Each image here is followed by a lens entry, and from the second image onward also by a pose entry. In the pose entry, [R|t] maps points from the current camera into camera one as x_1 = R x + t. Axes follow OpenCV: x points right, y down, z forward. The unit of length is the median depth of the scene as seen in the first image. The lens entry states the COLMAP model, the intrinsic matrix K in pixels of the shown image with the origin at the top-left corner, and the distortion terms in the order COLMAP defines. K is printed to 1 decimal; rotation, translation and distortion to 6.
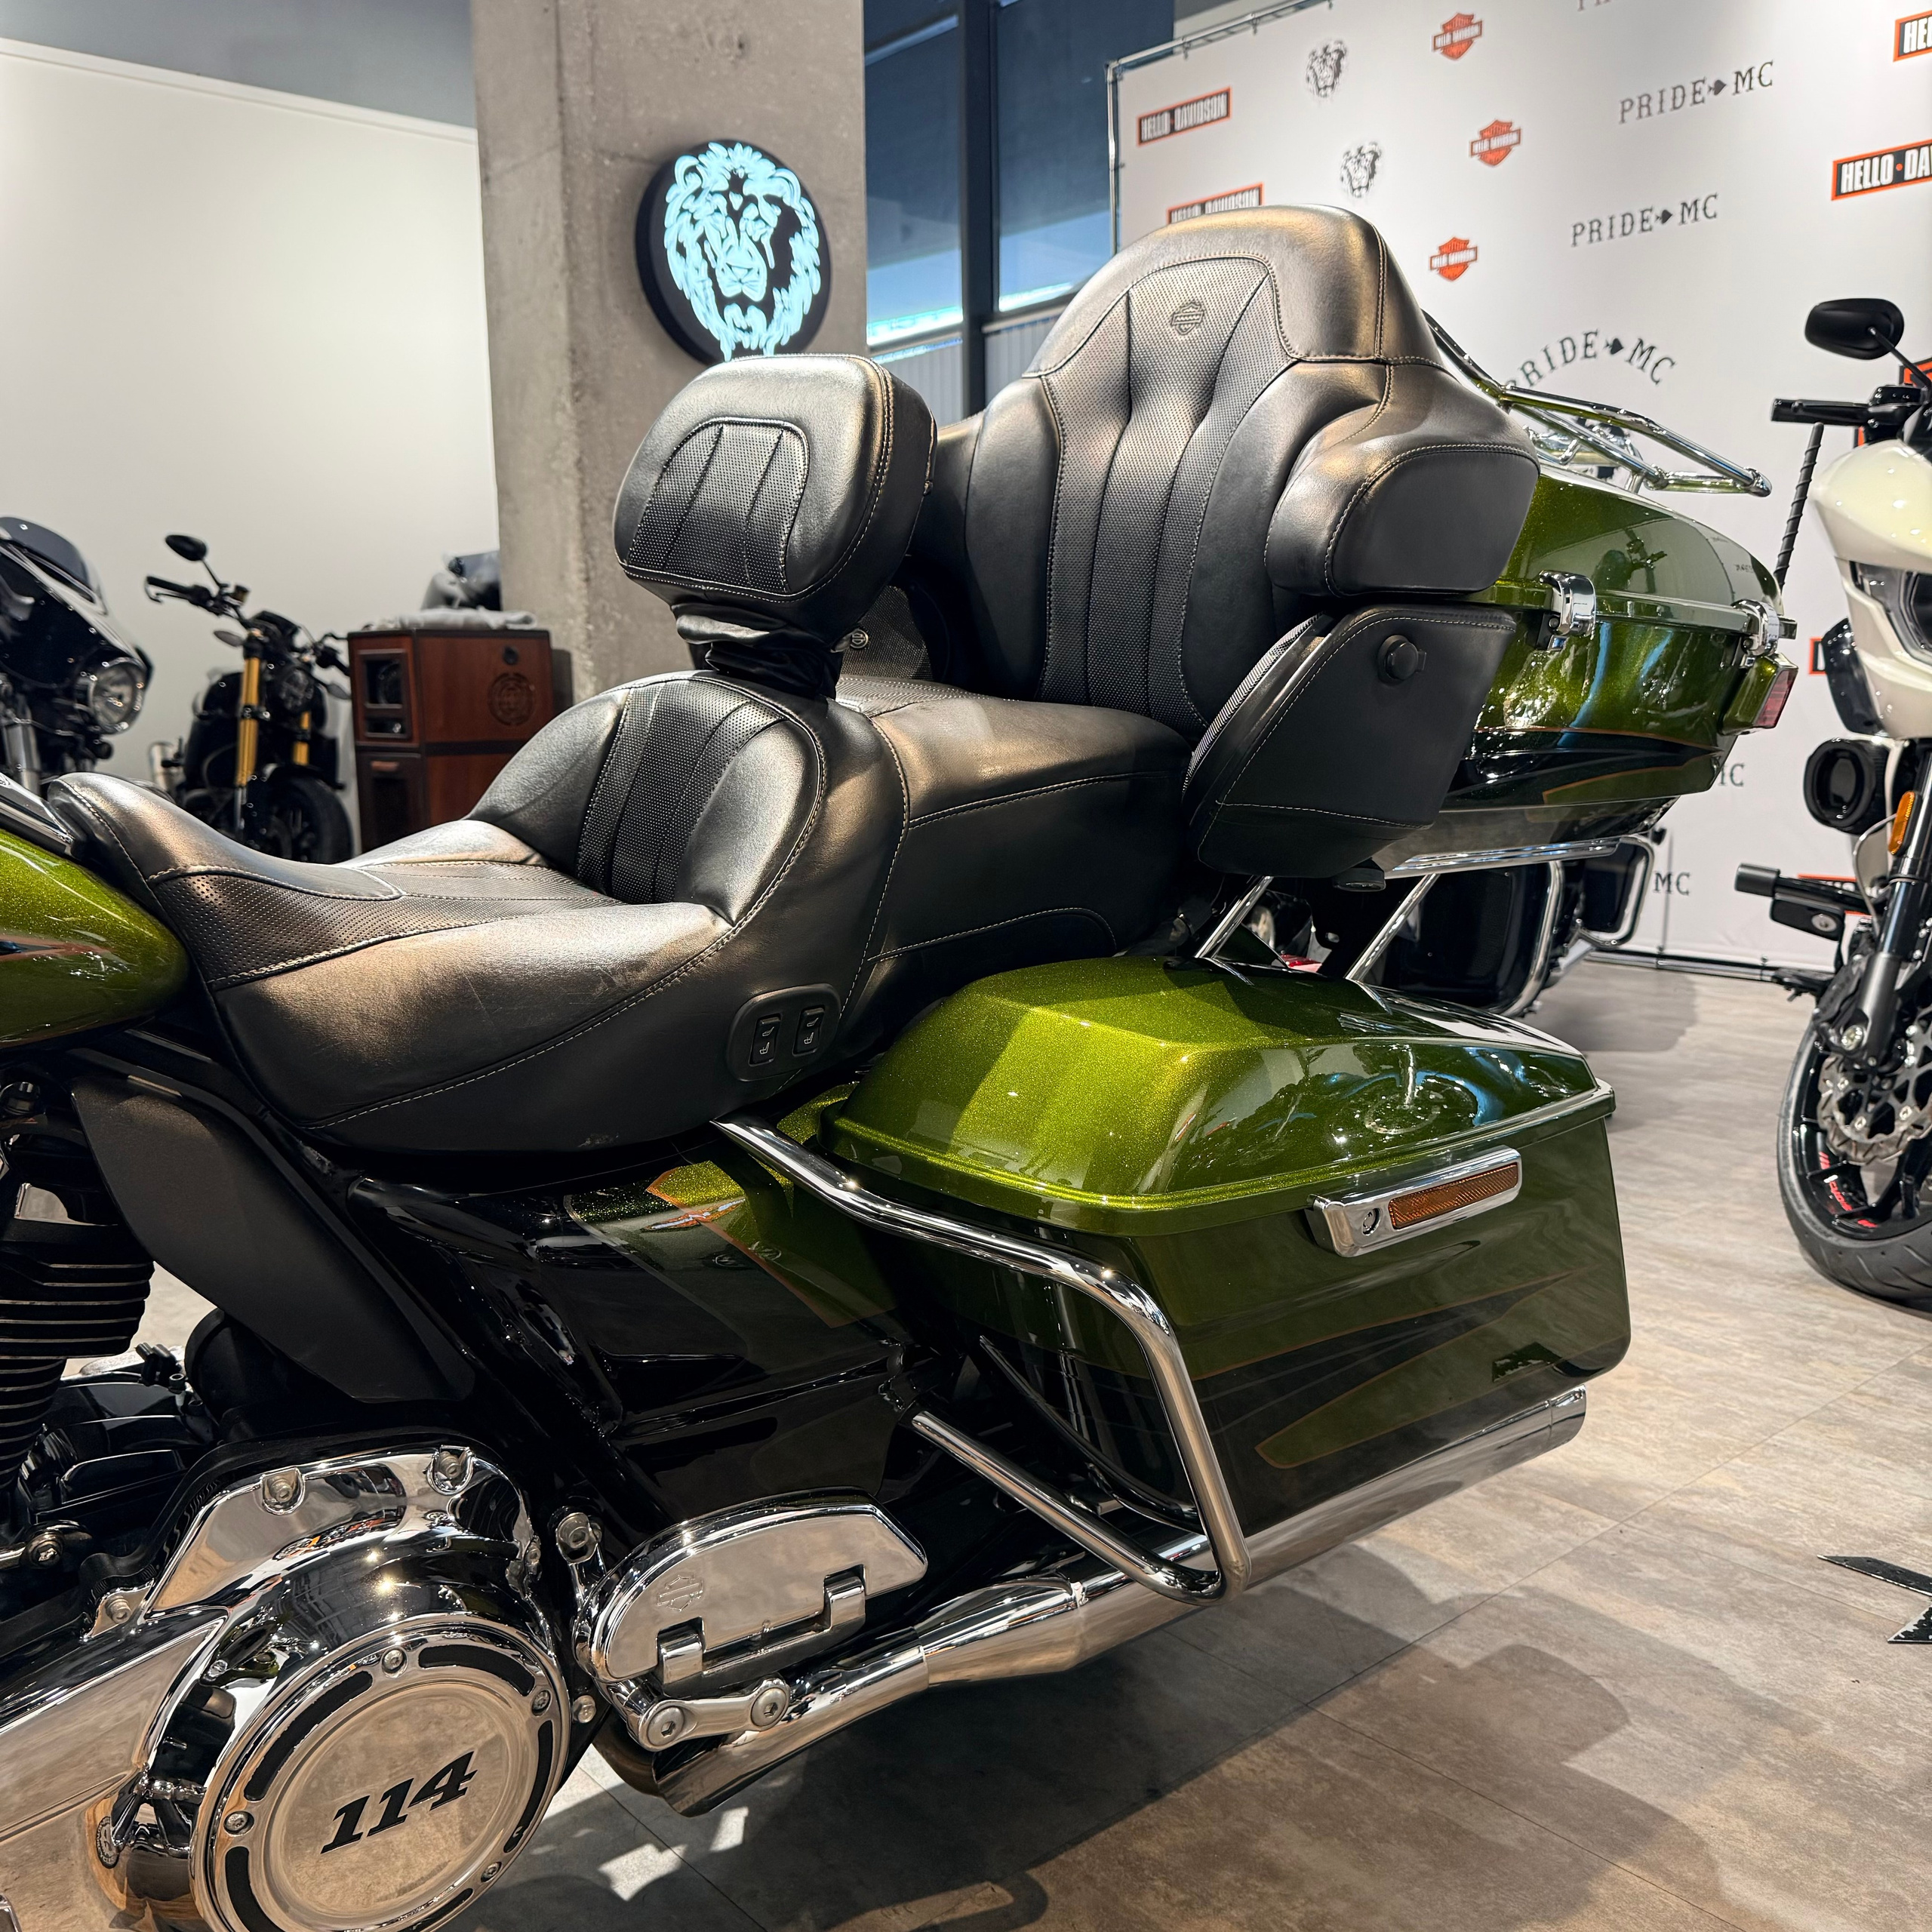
lens RADIAL K [[1810.2, 0, 968.4], [0, 1810.2, 968.8], [0, 0, 1]] dist [0.057297, -0.070002]
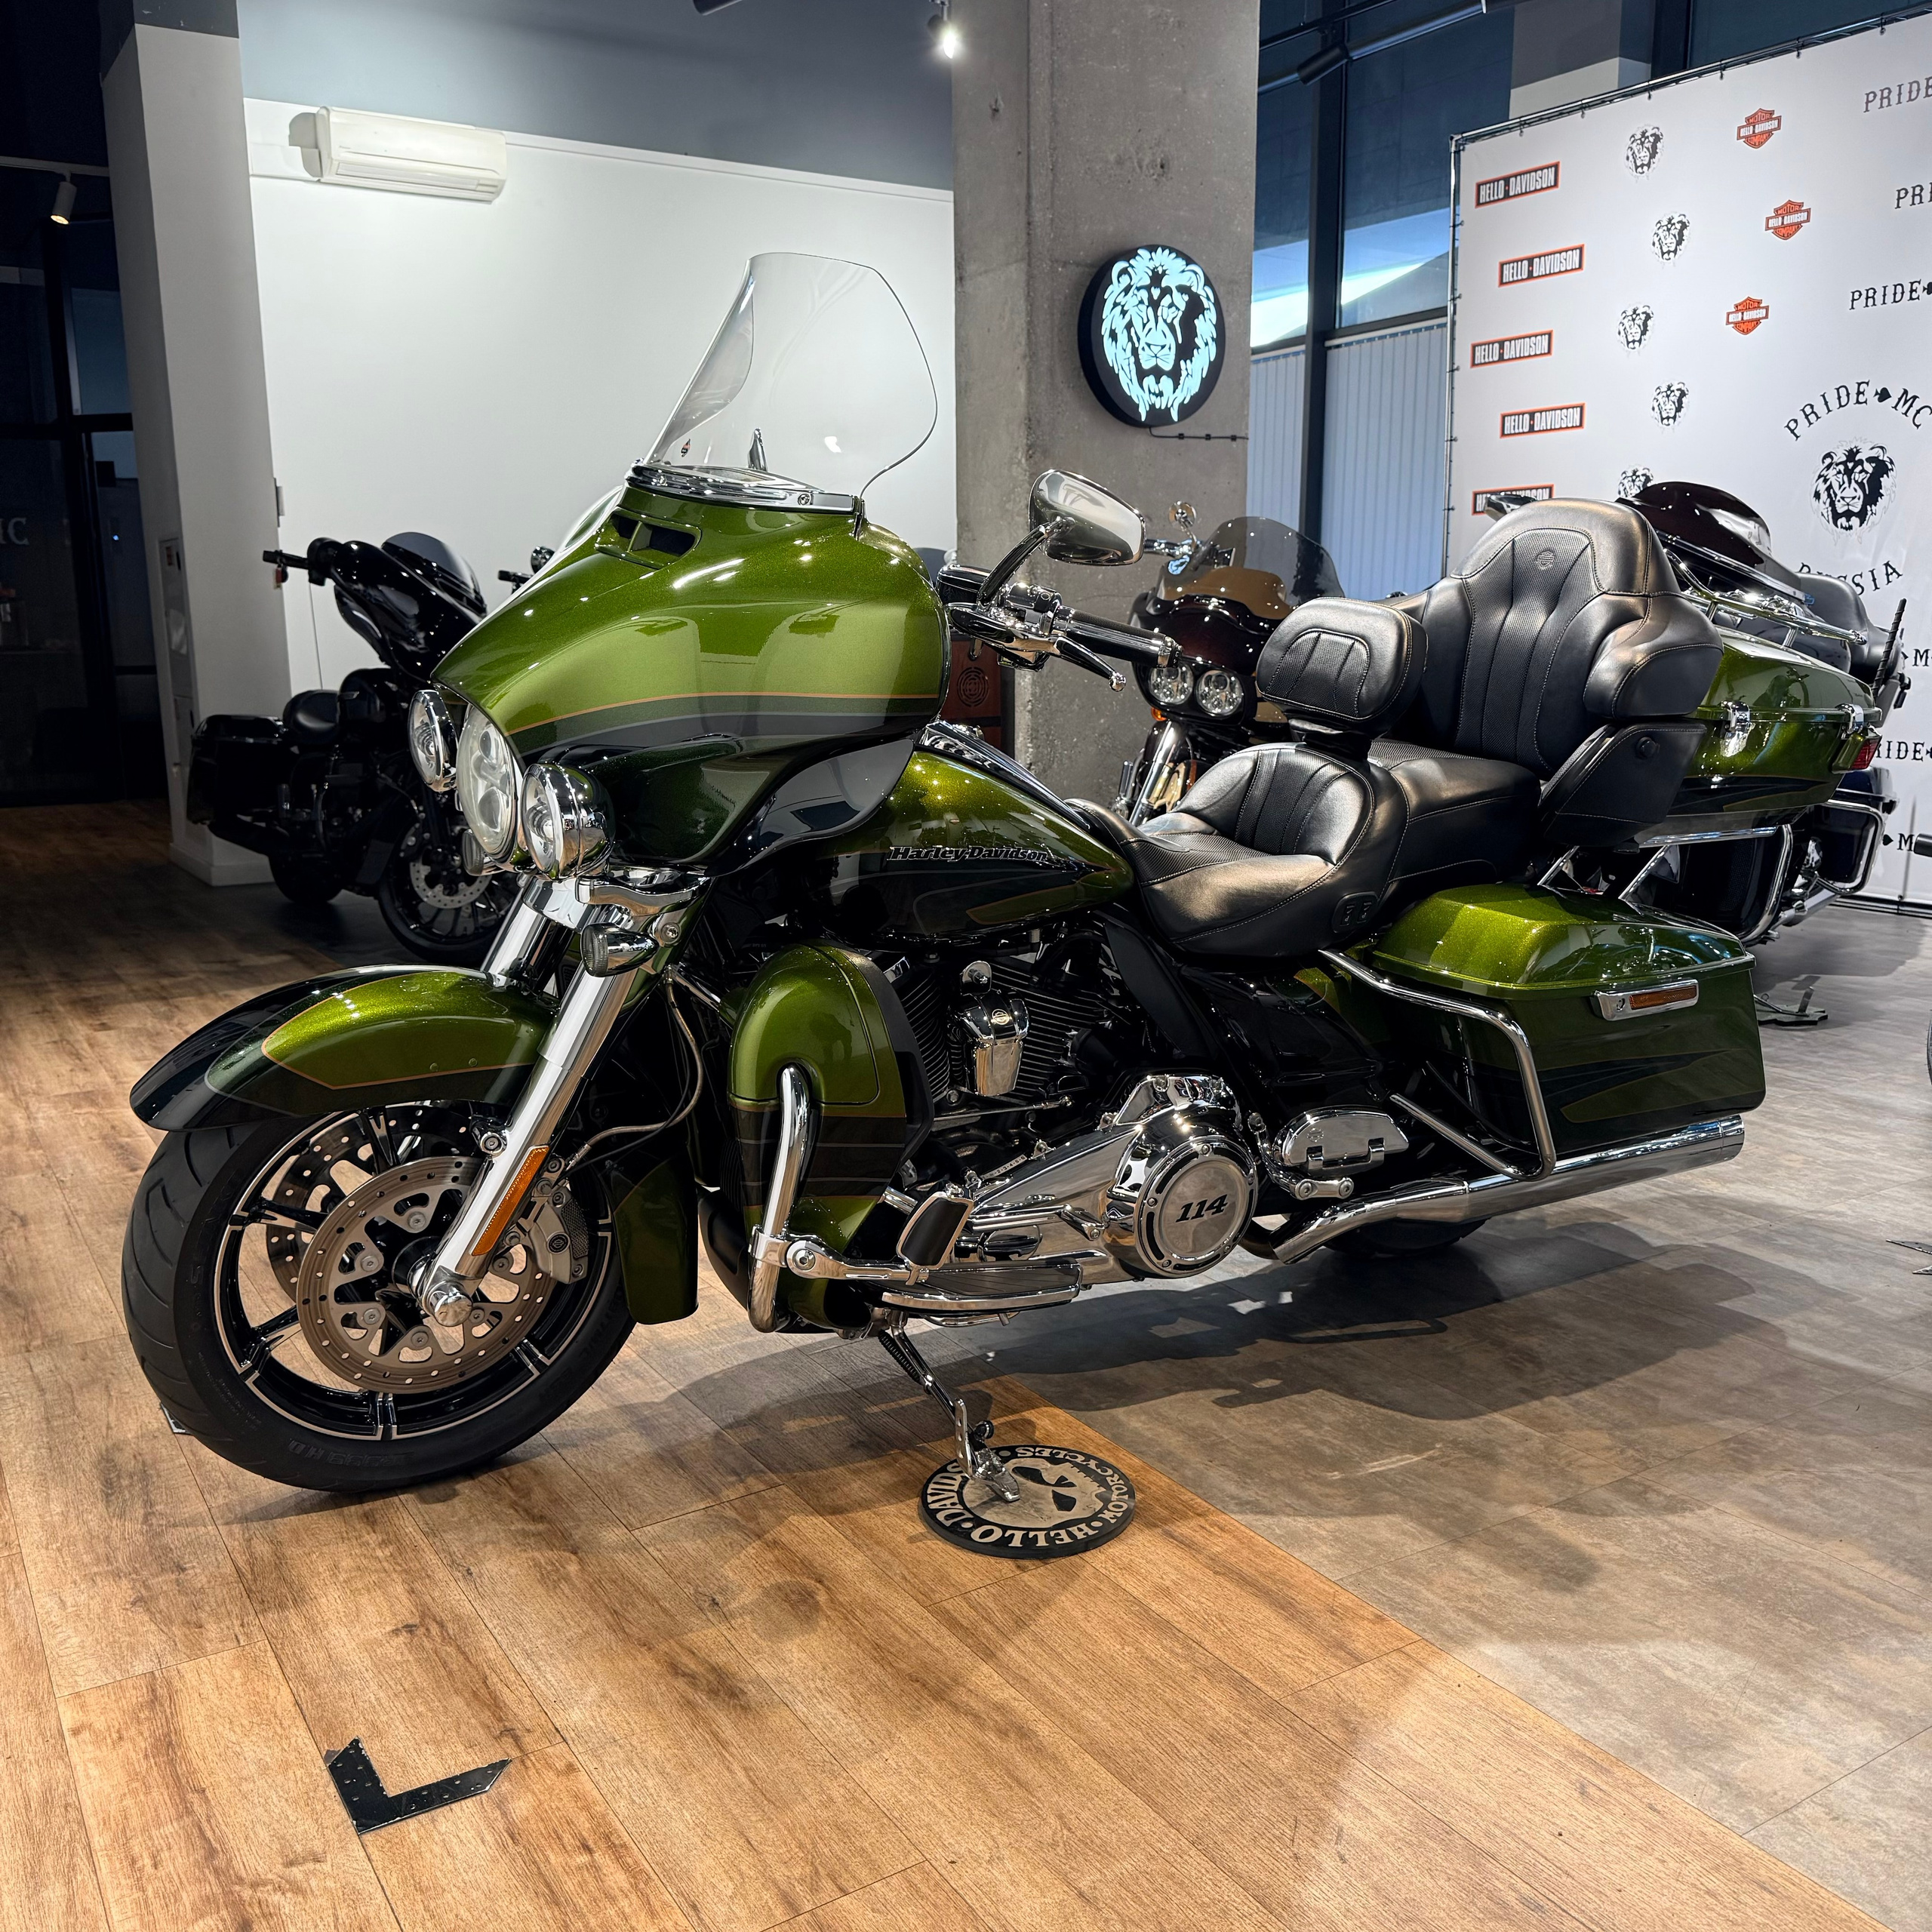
lens RADIAL K [[1789.7, 0, 970.9], [0, 1789.7, 963.3], [0, 0, 1]] dist [0.109525, -0.153686]
pose [[0.989036, 0.035236, -0.143410, -0.058710], [-0.030188, 0.998851, 0.037229, 0.007035], [0.144557, -0.032491, 0.988963, -0.307183]]
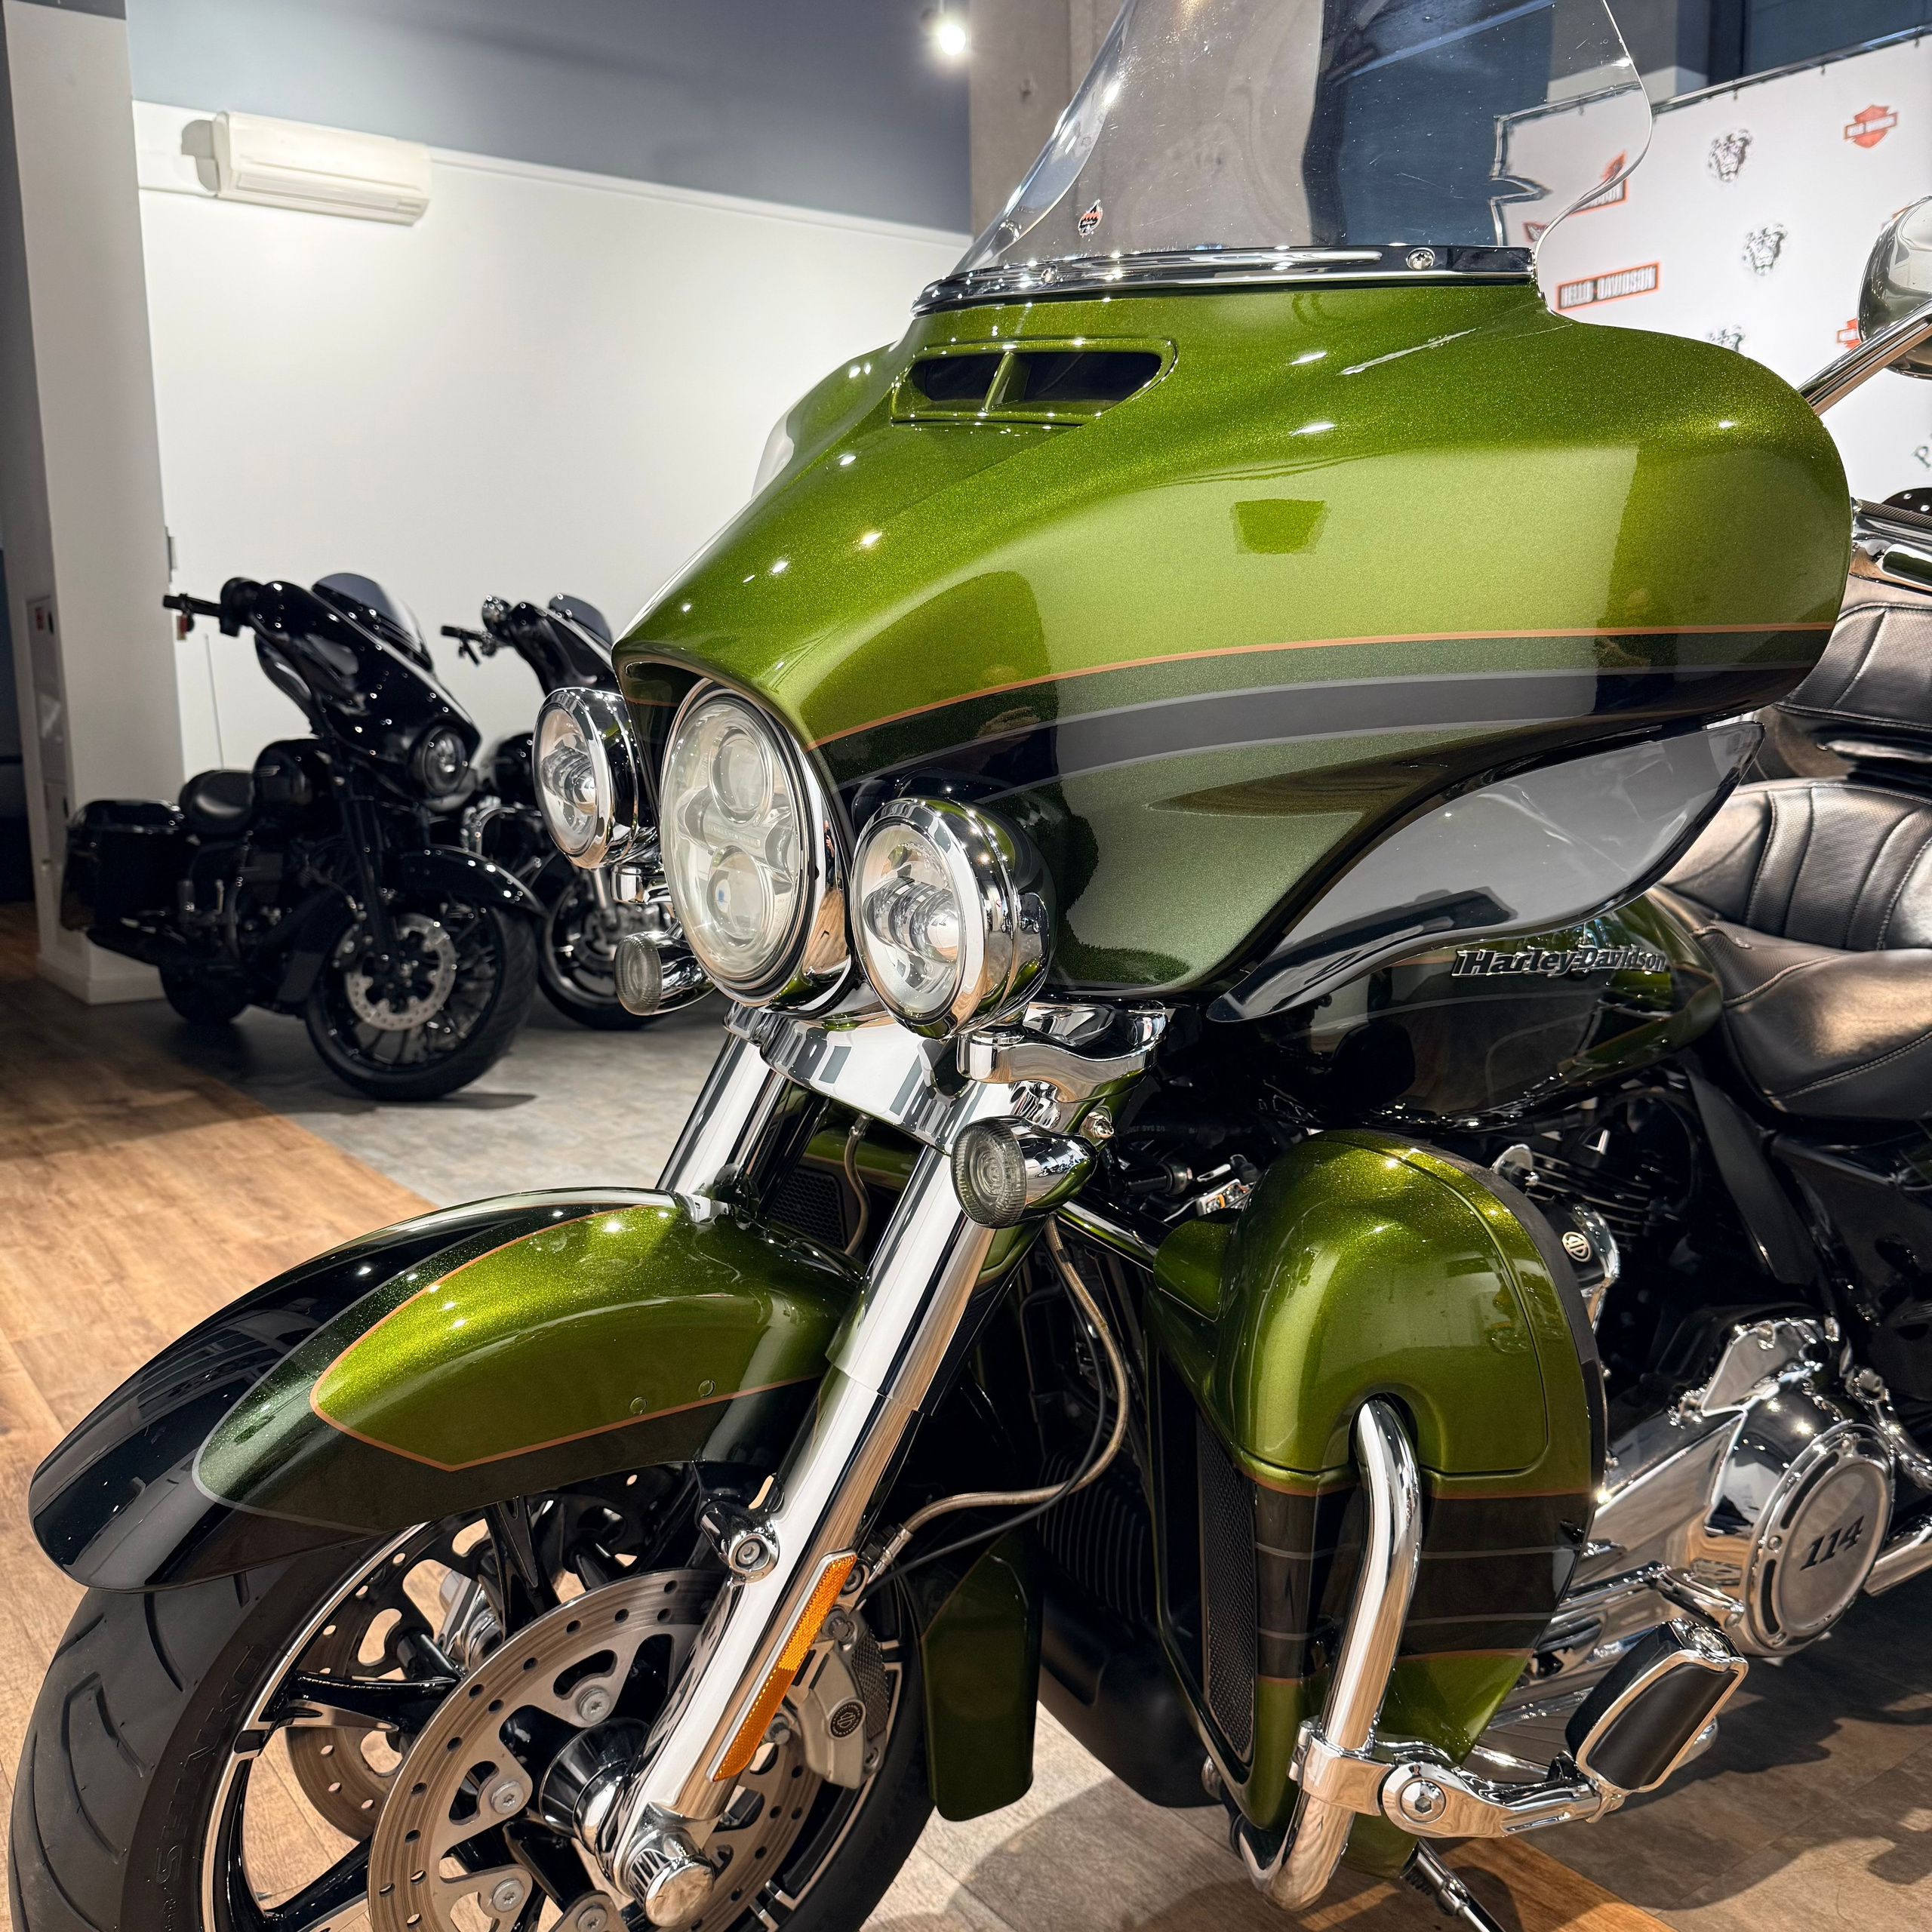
lens RADIAL K [[1810.2, 0, 968.4], [0, 1810.2, 968.8], [0, 0, 1]] dist [0.057297, -0.070002]
pose [[0.996470, 0.009840, -0.083367, -0.186647], [-0.010809, 0.999879, -0.011189, 0.000777], [0.083247, 0.012051, 0.996456, -0.119647]]
